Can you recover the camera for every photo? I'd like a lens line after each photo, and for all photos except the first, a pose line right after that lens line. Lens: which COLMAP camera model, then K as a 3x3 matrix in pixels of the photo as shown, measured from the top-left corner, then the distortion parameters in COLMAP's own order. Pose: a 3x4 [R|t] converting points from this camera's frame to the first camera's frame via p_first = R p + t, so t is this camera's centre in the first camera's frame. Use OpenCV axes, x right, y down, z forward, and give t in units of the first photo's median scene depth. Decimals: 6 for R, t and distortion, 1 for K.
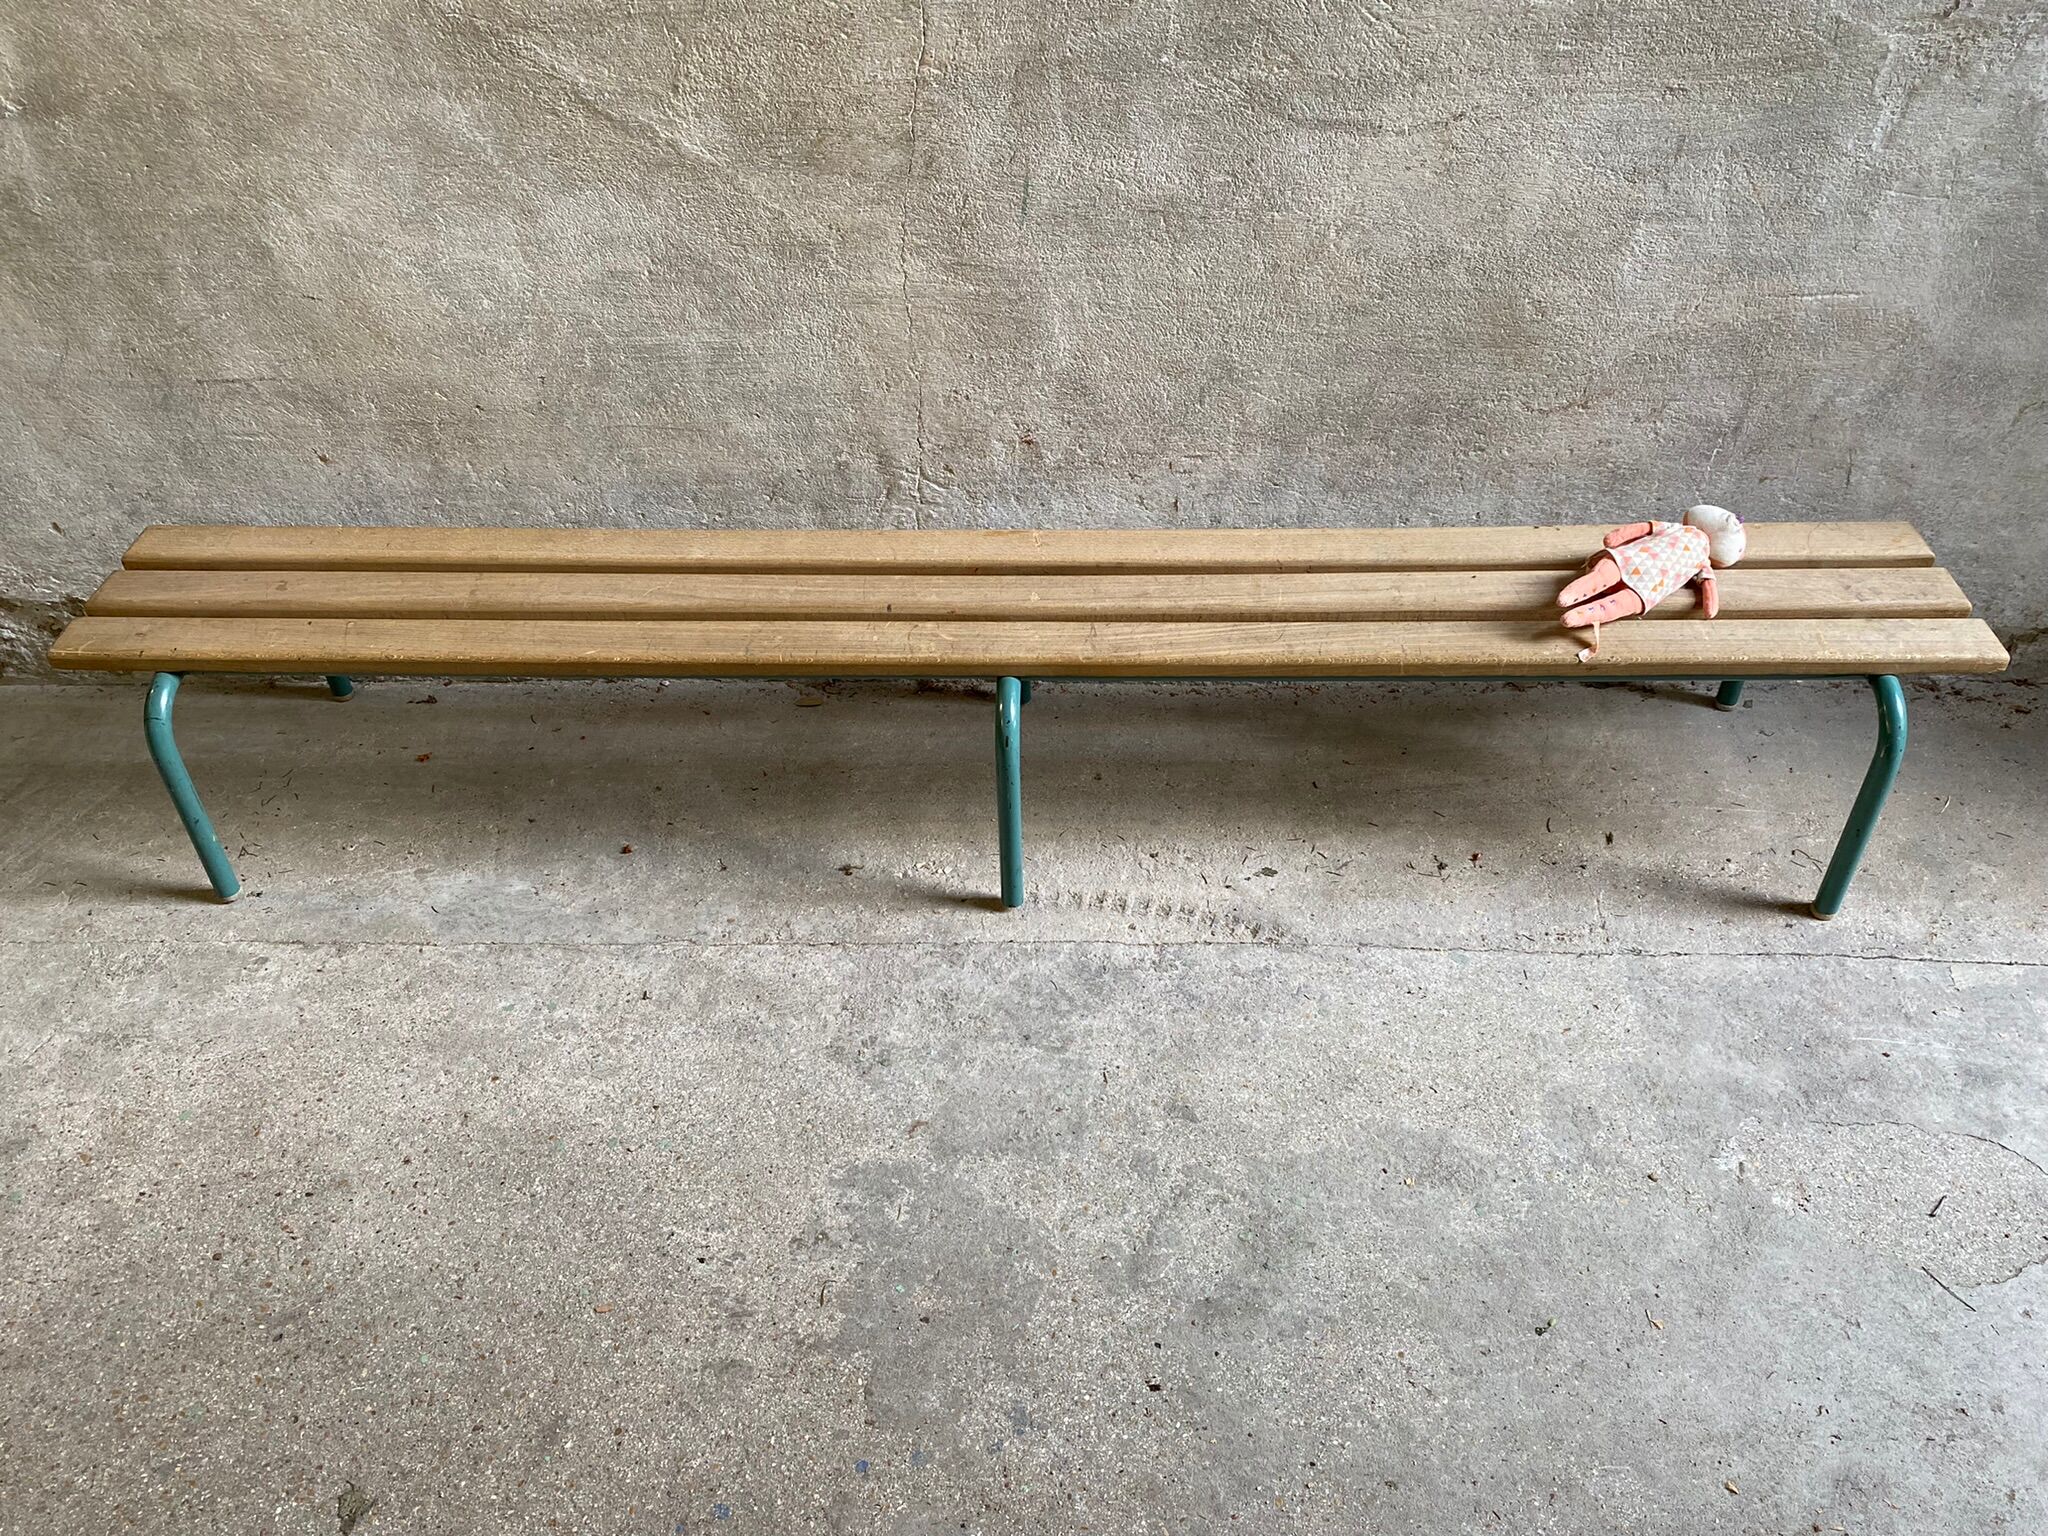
lens RADIAL K [[1561.7, 0, 1019.7], [0, 1561.7, 760.2], [0, 0, 1]] dist [0.022561, -0.019236]
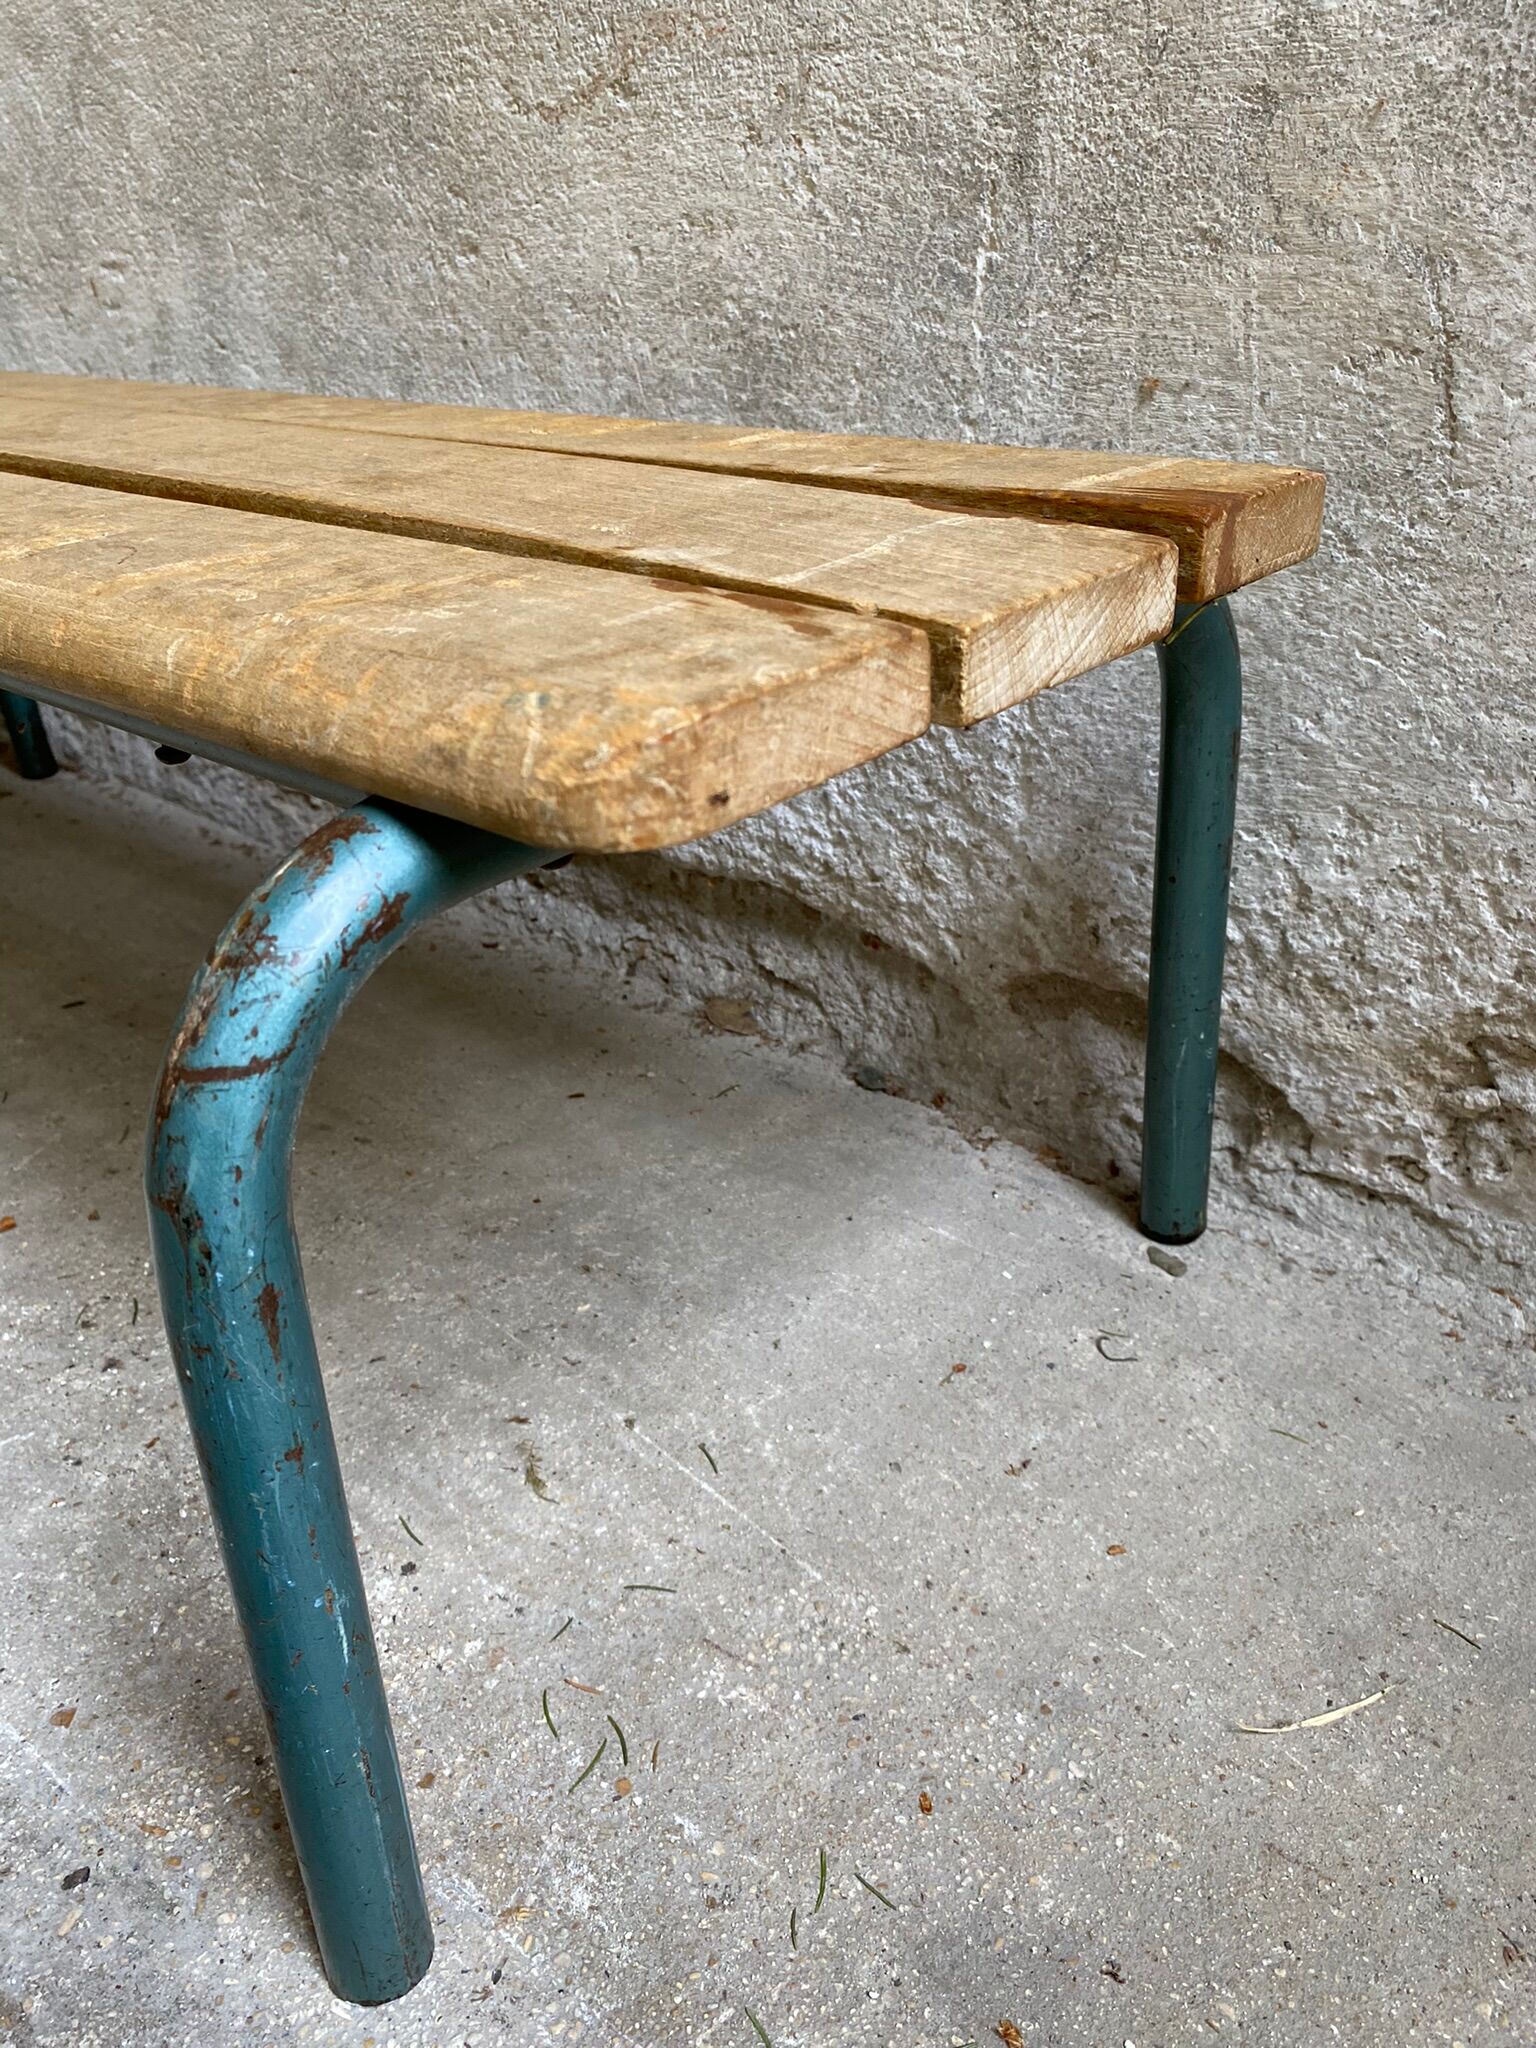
lens RADIAL K [[1589.3, 0, 770.6], [0, 1589.3, 1007.4], [0, 0, 1]] dist [0.008044, -0.007879]
pose [[0.761637, 0.285344, -0.581798, 0.685841], [-0.406362, 0.909673, -0.085820, -0.028126], [0.504757, 0.301784, 0.808793, 0.848098]]
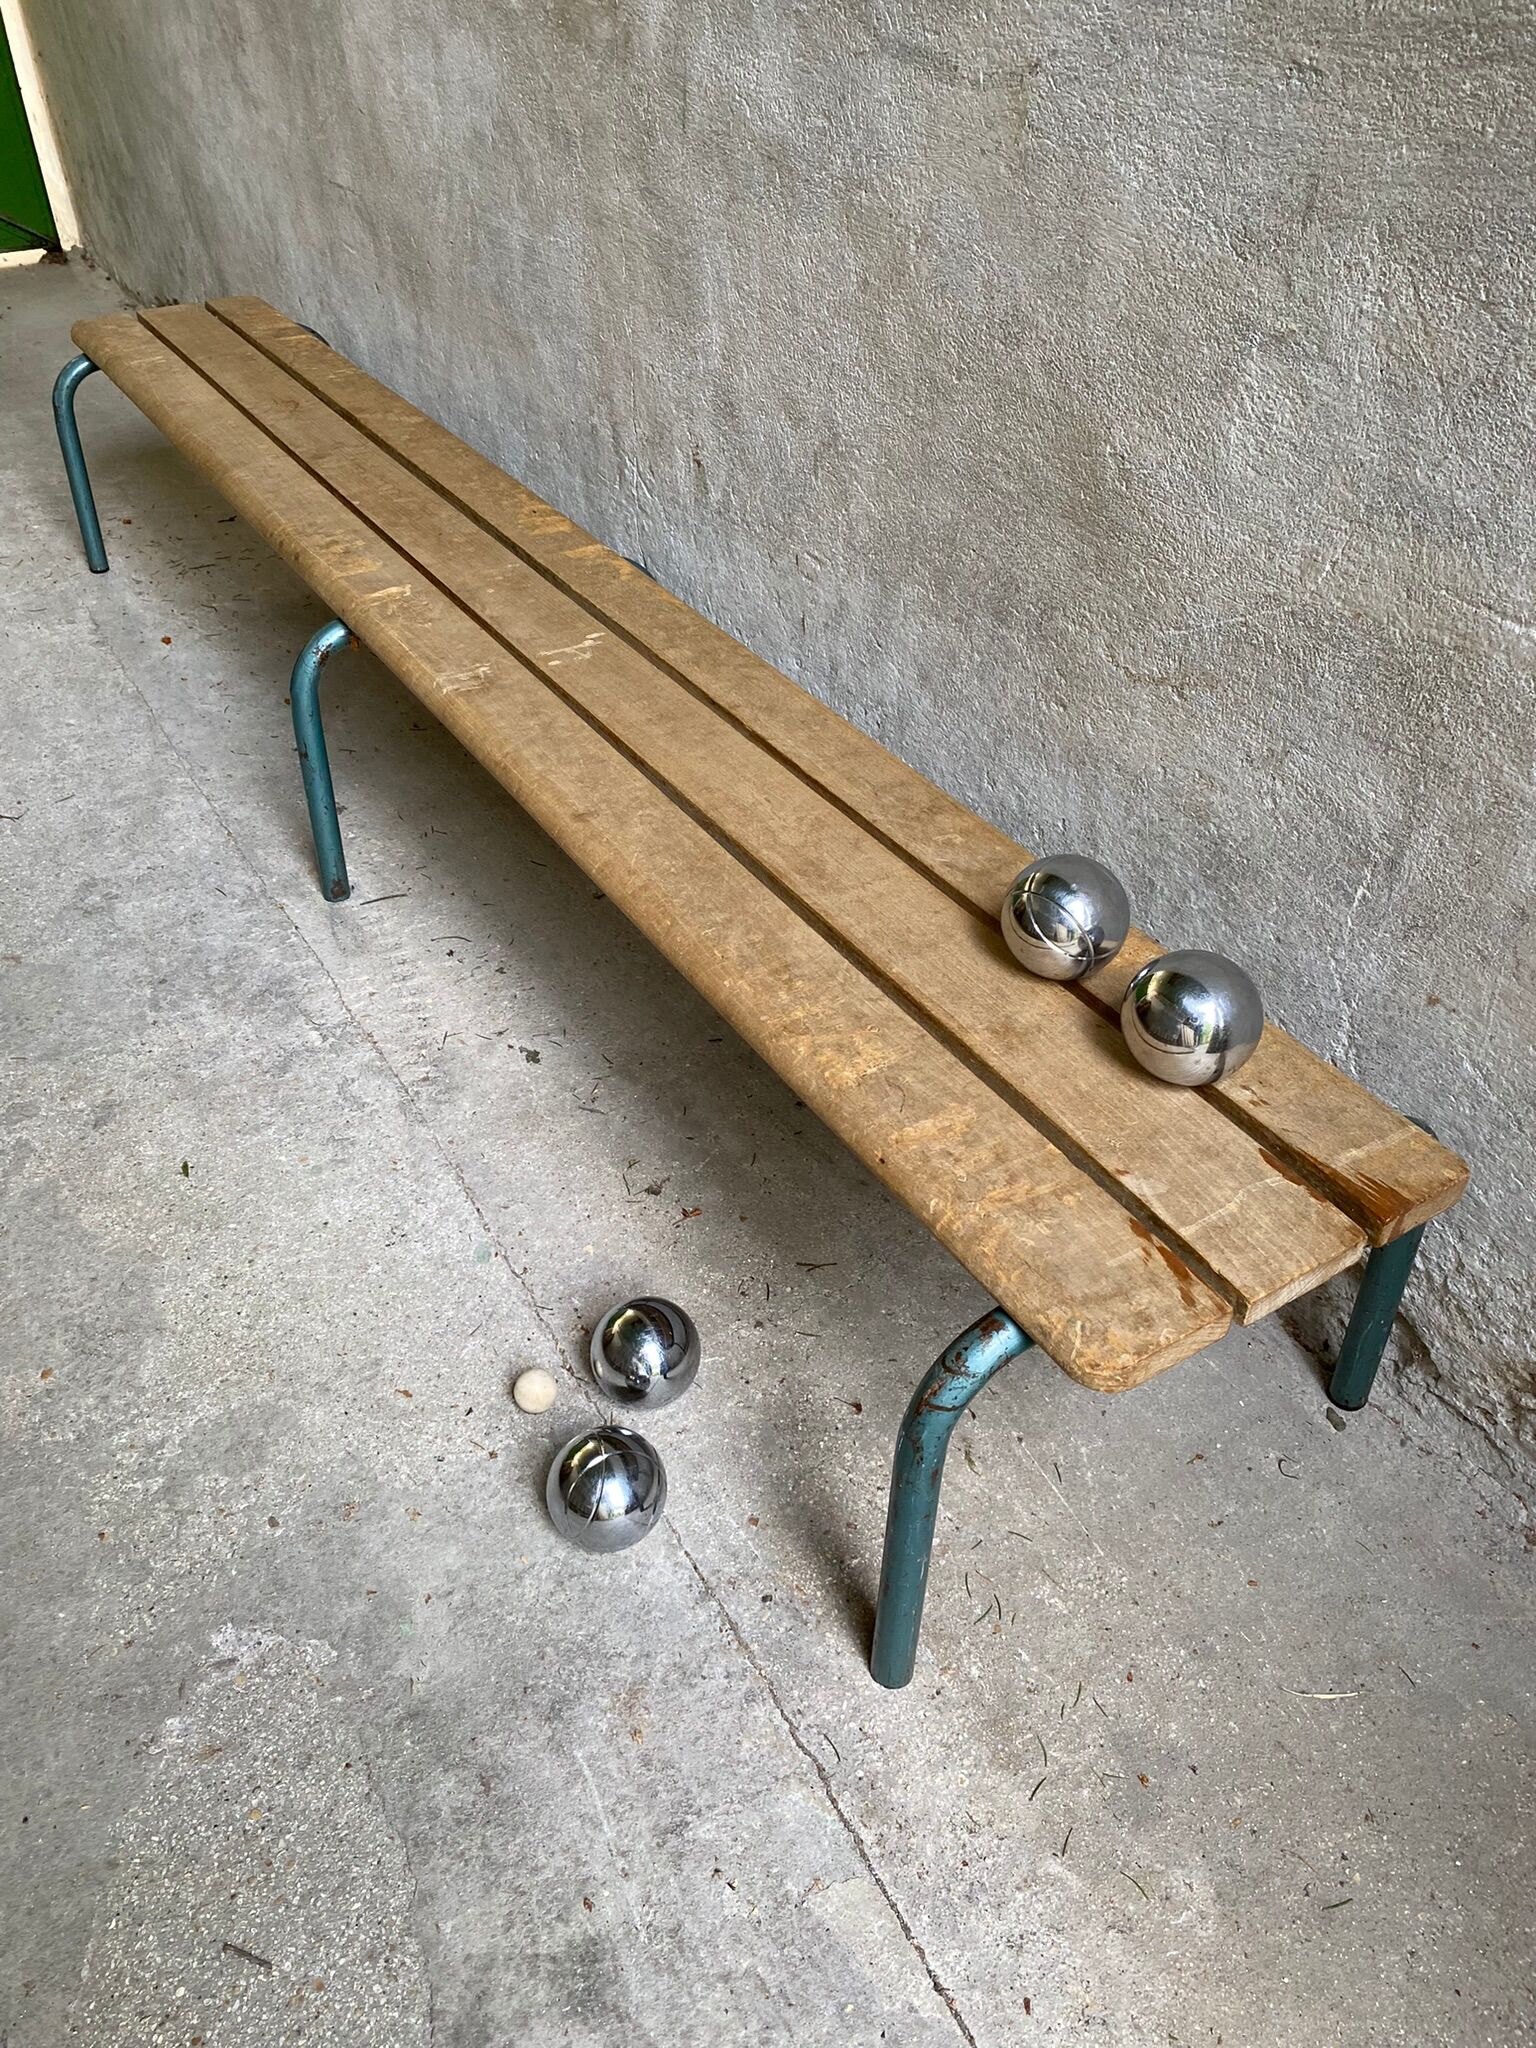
lens RADIAL K [[1568.3, 0, 765.3], [0, 1568.3, 1015.3], [0, 0, 1]] dist [0.011734, -0.004719]
pose [[0.542147, 0.538099, -0.645388, 0.757128], [-0.568584, 0.800442, 0.189749, -0.164556], [0.618700, 0.264086, 0.739912, 0.548876]]
